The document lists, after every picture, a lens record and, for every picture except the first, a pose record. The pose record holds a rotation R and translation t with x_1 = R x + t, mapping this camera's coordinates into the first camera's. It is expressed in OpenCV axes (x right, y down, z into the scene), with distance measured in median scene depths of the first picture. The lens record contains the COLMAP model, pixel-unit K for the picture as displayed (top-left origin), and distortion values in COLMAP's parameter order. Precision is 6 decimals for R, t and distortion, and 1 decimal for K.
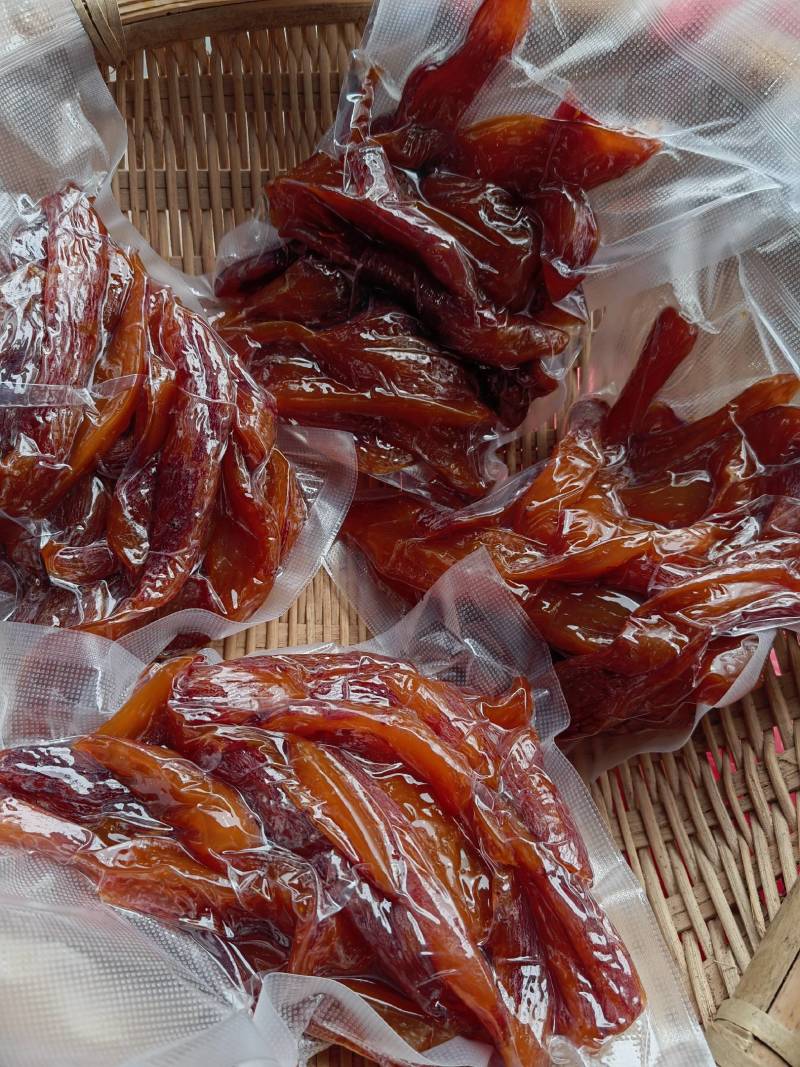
lens RADIAL K [[893.7, 0, 400.0], [0, 893.7, 533.5], [0, 0, 1]] dist [0.011701, 0.007236]
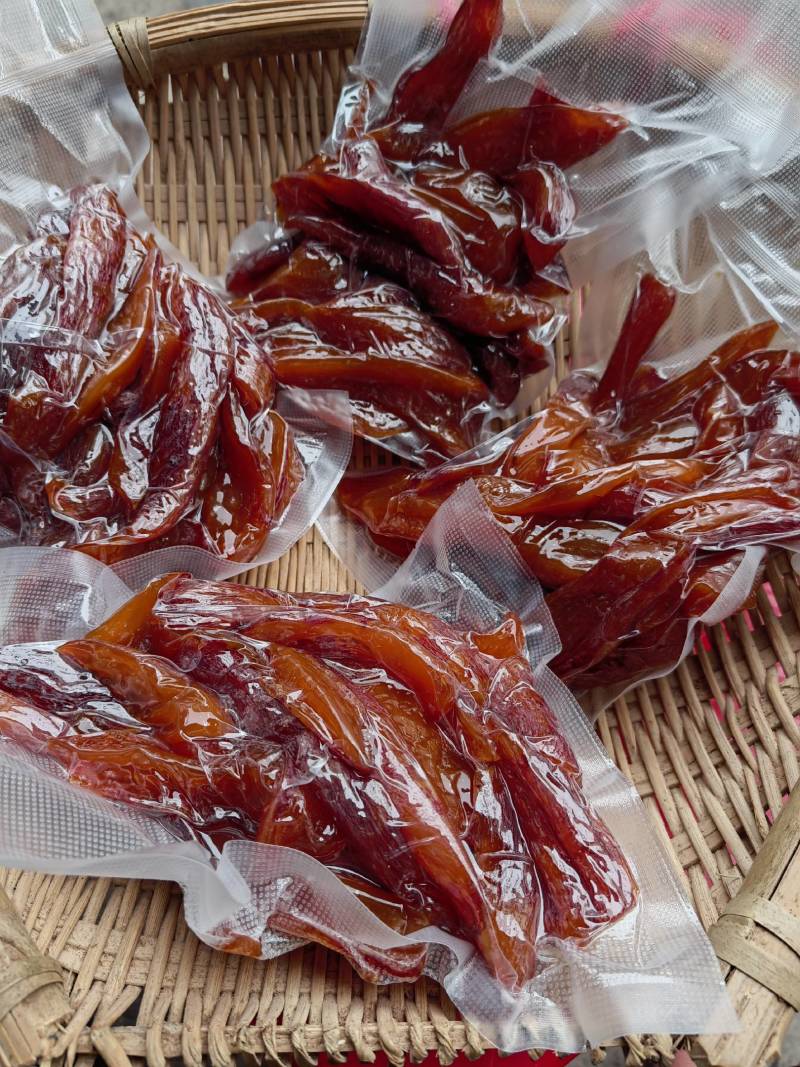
lens RADIAL K [[884.0, 0, 400.0], [0, 884.0, 533.5], [0, 0, 1]] dist [0.007214, -0.005057]
pose [[0.998596, -0.013260, -0.051294, 0.064603], [0.003672, 0.983165, -0.182683, 0.259517], [0.052853, 0.182238, 0.981833, 0.017015]]
